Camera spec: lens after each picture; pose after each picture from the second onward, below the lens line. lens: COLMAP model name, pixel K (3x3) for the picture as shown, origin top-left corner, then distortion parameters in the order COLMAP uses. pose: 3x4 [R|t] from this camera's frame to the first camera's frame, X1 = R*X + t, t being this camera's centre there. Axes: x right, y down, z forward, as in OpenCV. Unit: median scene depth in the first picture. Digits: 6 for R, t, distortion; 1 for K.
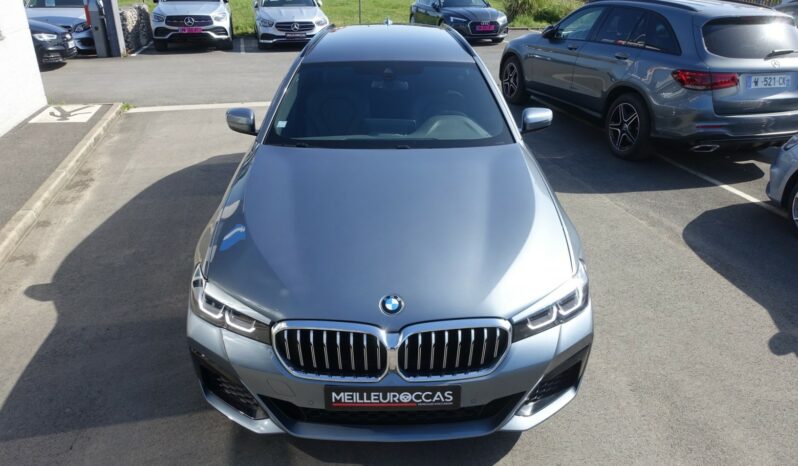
lens RADIAL K [[560.4, 0, 399.0], [0, 560.4, 233.0], [0, 0, 1]] dist [0.002715, 0.000231]
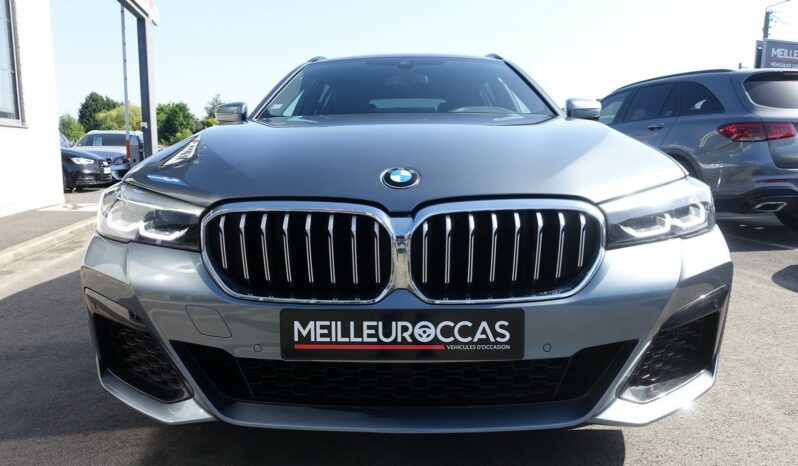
lens RADIAL K [[545.5, 0, 399.0], [0, 545.5, 233.0], [0, 0, 1]] dist [0.002636, -0.000116]
pose [[0.999105, -0.006473, -0.041802, 0.009235], [-0.005790, 0.957998, -0.286715, 0.340445], [0.041902, 0.286700, 0.957103, 0.433999]]
